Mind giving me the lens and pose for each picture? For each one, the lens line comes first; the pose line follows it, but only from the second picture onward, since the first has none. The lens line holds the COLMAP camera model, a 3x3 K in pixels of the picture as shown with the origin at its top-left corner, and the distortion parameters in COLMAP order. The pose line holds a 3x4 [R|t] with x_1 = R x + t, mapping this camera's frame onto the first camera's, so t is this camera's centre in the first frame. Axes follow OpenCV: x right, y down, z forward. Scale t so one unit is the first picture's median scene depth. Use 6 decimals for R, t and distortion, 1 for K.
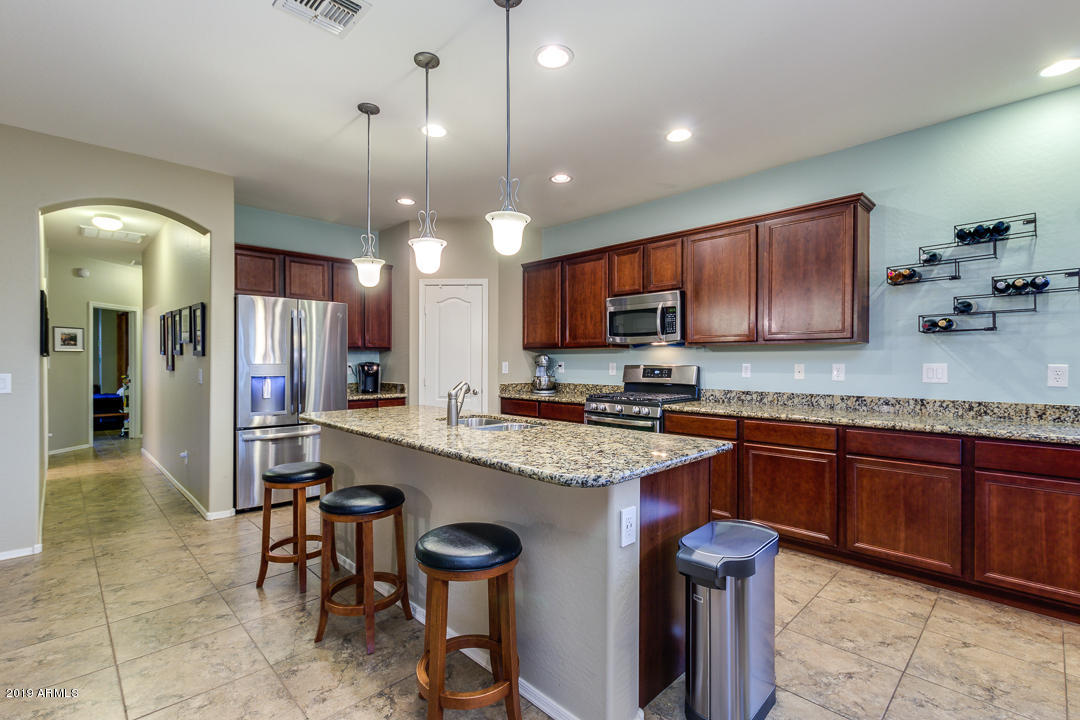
lens RADIAL K [[492.5, 0, 535.6], [0, 492.5, 360.7], [0, 0, 1]] dist [0.003162, -0.001637]
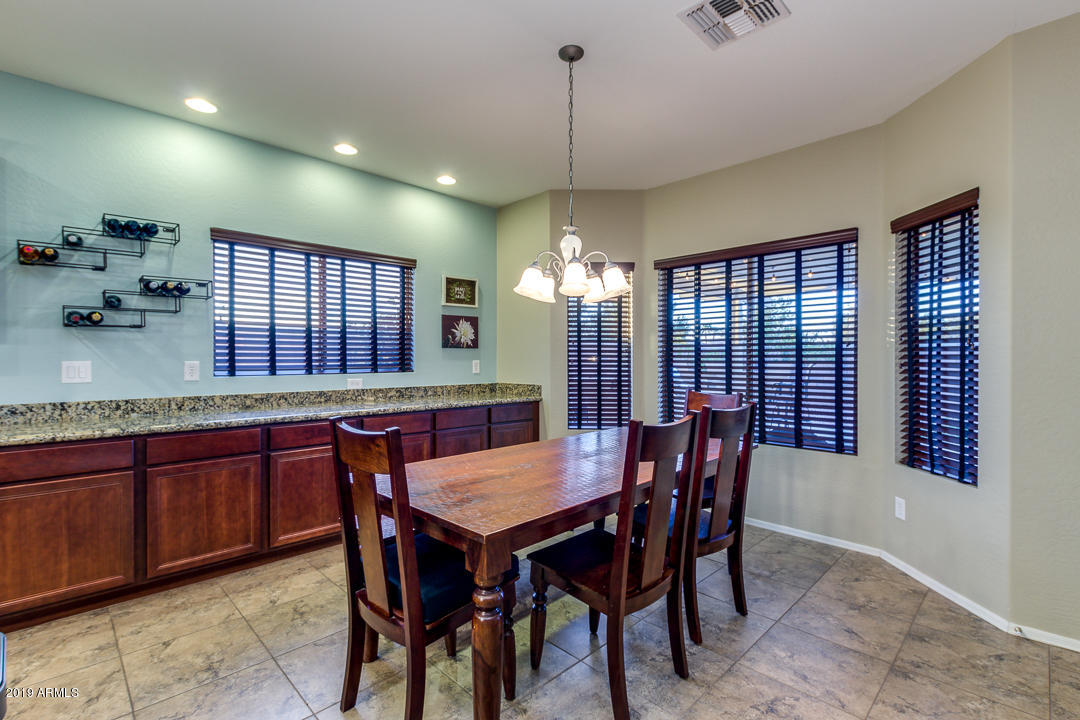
lens RADIAL K [[492.5, 0, 535.4], [0, 492.5, 360.8], [0, 0, 1]] dist [0.003162, -0.001637]
pose [[-0.006721, -0.006774, 0.999954, -0.096944], [-0.000028, 0.999977, 0.006774, -0.001312], [-0.999977, 0.000017, -0.006721, 0.207024]]
